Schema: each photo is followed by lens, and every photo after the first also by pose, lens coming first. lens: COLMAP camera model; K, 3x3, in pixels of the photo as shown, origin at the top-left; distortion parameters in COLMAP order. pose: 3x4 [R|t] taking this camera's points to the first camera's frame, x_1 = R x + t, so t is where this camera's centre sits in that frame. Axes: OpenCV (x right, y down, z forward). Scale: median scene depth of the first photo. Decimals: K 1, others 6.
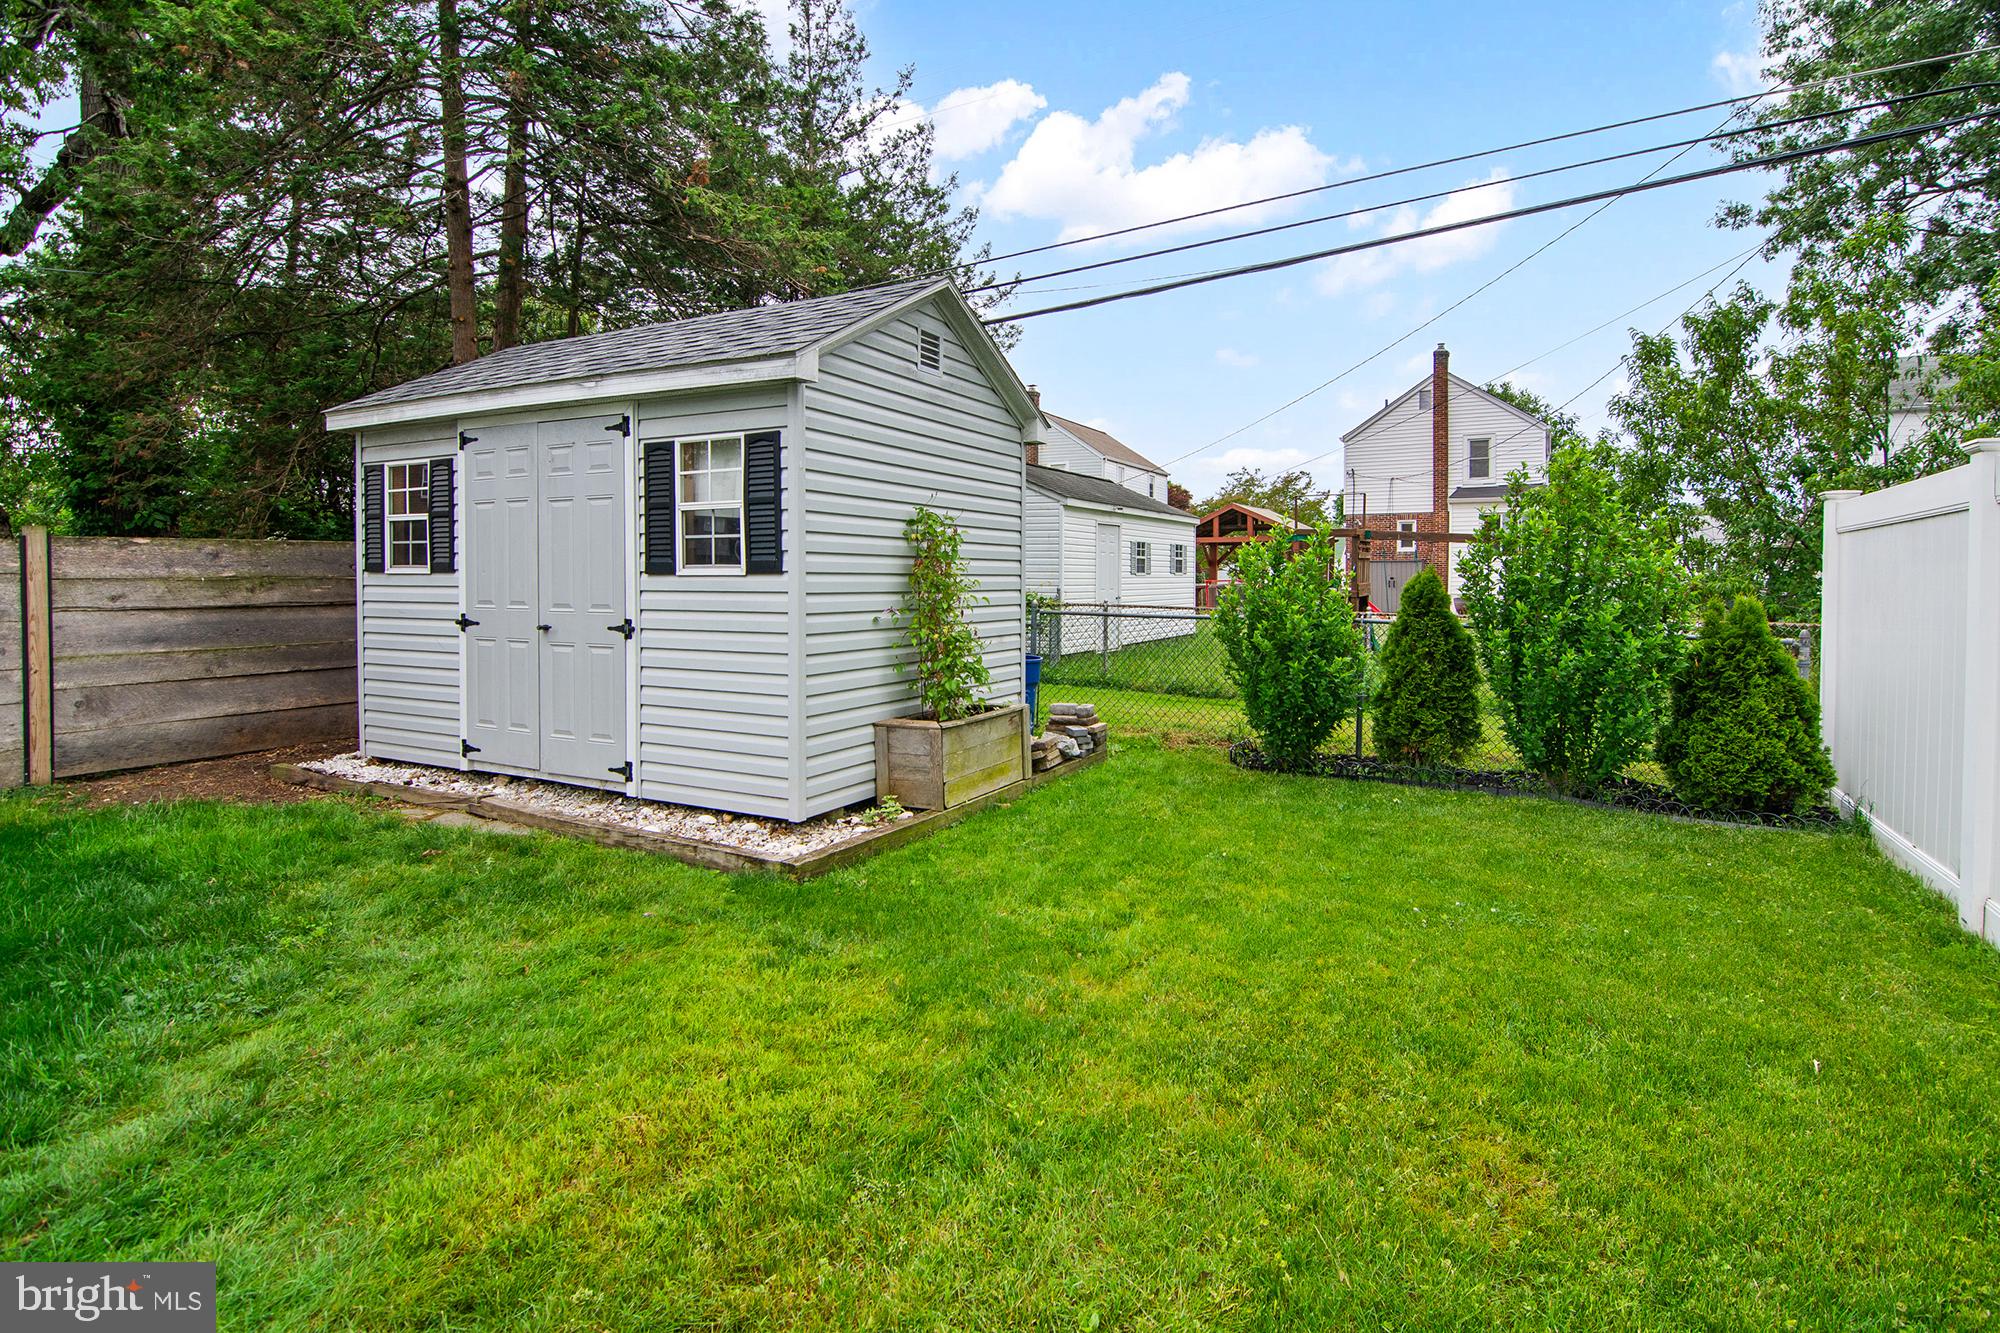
lens RADIAL K [[1004.3, 0, 1045.2], [0, 1004.3, 590.1], [0, 0, 1]] dist [-0.010742, -0.004893]
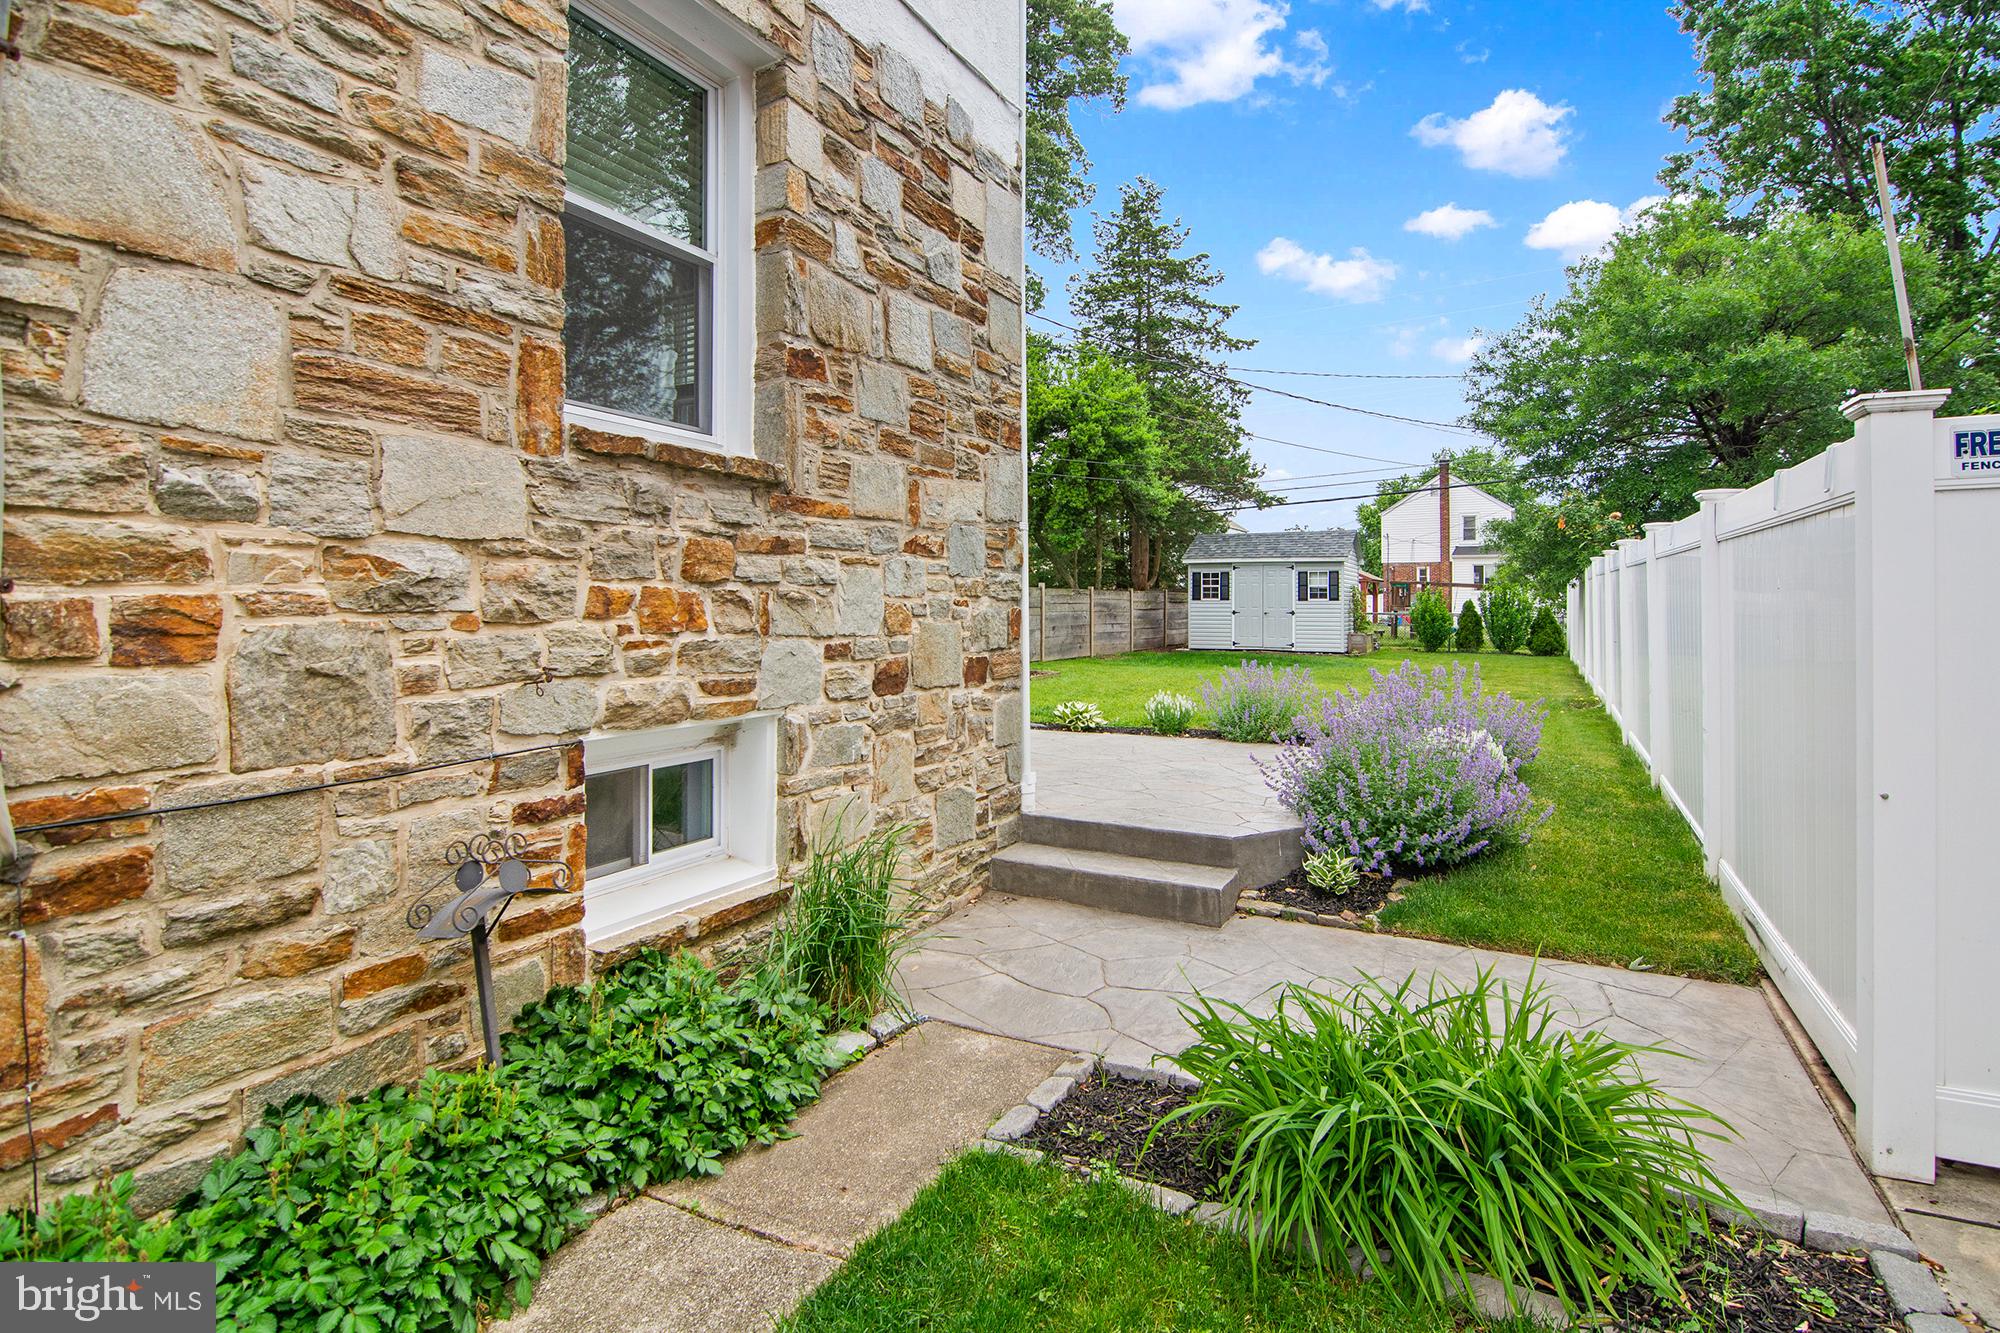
lens RADIAL K [[1004.3, 0, 1023.7], [0, 1004.3, 601.7], [0, 0, 1]] dist [-0.010742, -0.004893]
pose [[1.000000, -0.000320, 0.000838, -1.392123], [0.000334, 0.999866, -0.016344, 0.052838], [-0.000832, 0.016344, 0.999866, -2.971236]]
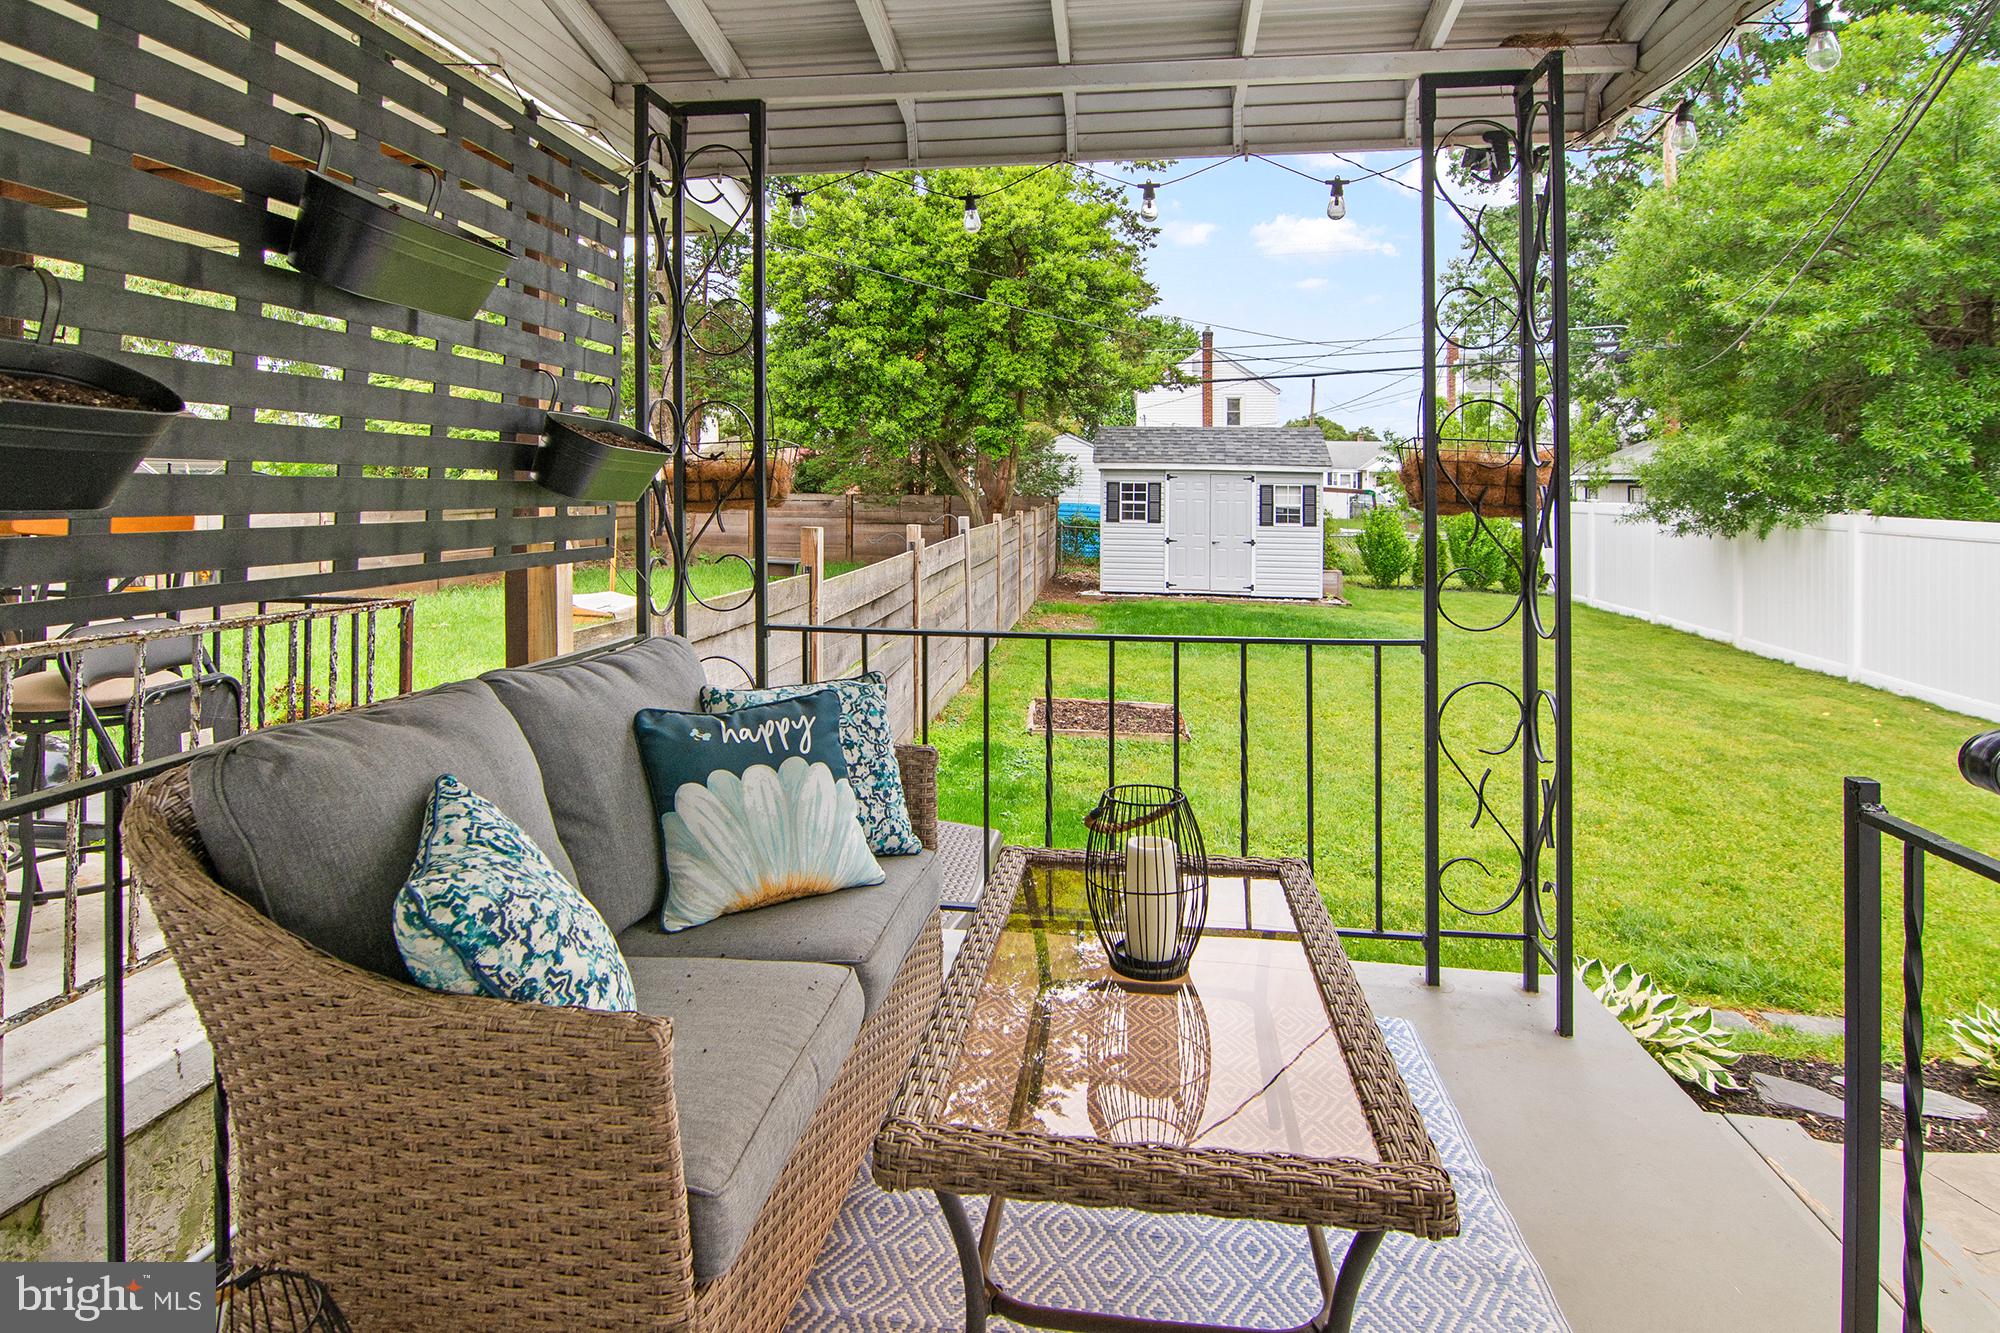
lens RADIAL K [[1107.1, 0, 981.5], [0, 1107.1, 473.4], [0, 0, 1]] dist [-0.036094, 0.001633]
pose [[0.949072, 0.015091, 0.314699, -2.015443], [-0.010064, 0.999795, -0.017593, -0.095395], [-0.314900, 0.013530, 0.949028, -1.770240]]
